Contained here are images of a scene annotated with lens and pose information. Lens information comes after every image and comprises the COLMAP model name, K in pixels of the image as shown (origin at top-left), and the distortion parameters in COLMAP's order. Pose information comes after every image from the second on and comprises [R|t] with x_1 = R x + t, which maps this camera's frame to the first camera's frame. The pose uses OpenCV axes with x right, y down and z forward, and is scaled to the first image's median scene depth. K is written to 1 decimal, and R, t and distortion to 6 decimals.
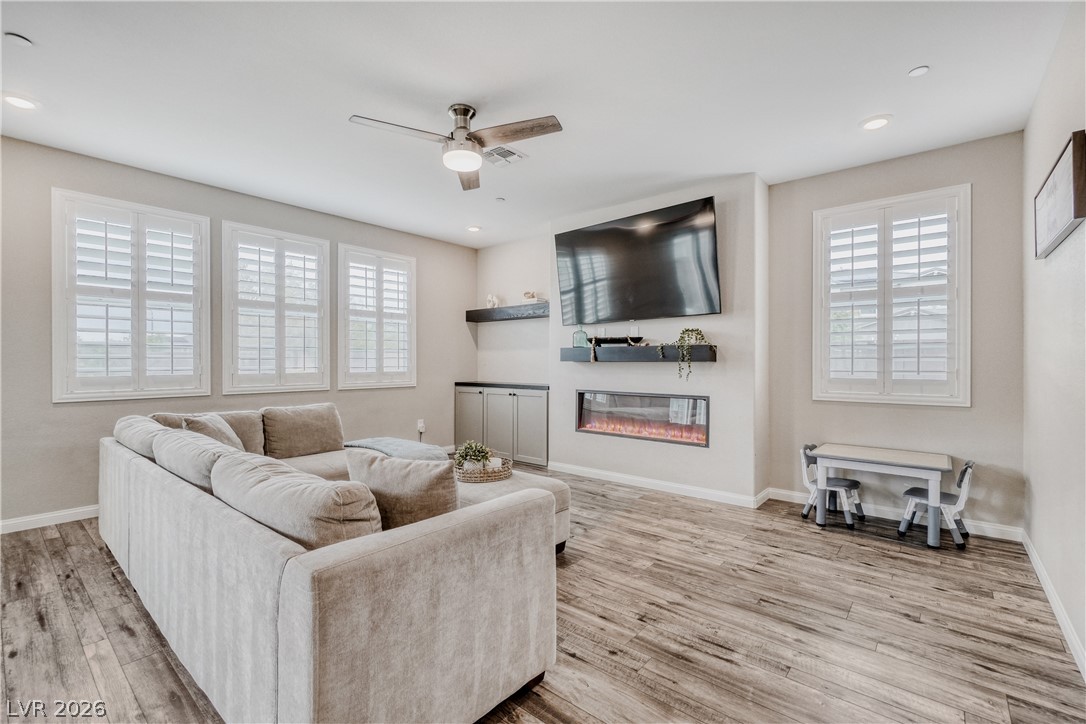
lens RADIAL K [[479.0, 0, 543.0], [0, 479.0, 362.0], [0, 0, 1]] dist [-0.001222, -0.000035]
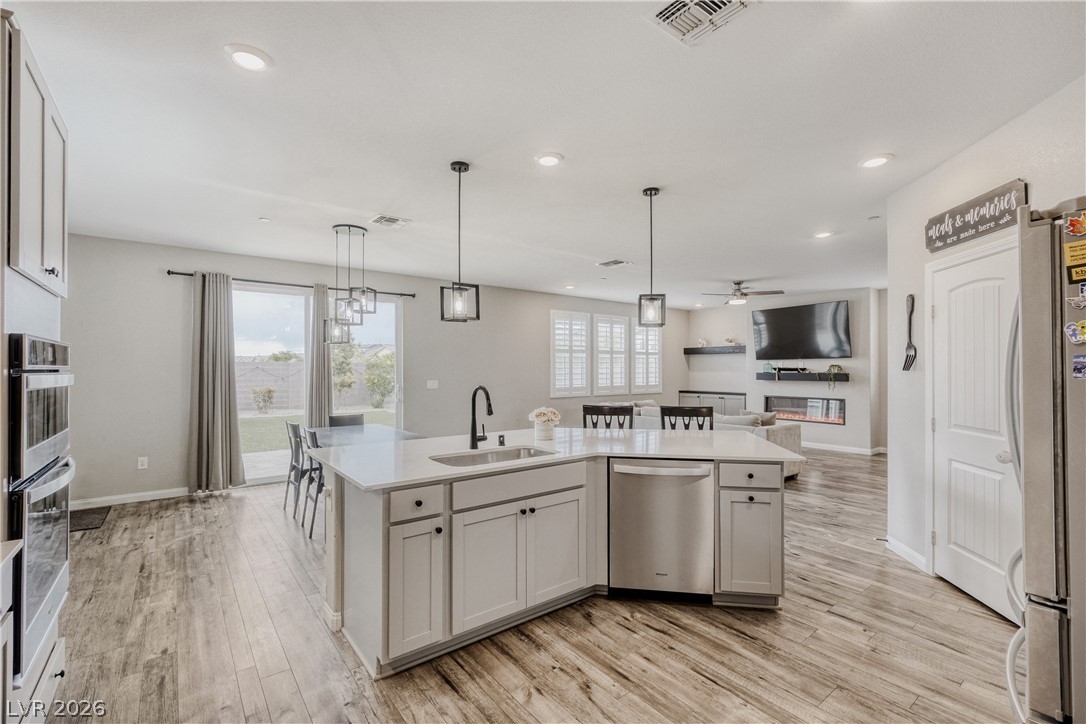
lens RADIAL K [[485.4, 0, 543.0], [0, 485.4, 362.0], [0, 0, 1]] dist [-0.003743, 0.000275]
pose [[0.977375, -0.000900, -0.211512, -0.384660], [-0.003193, 0.999814, -0.019011, -0.033242], [0.211489, 0.019256, 0.977191, -1.046940]]
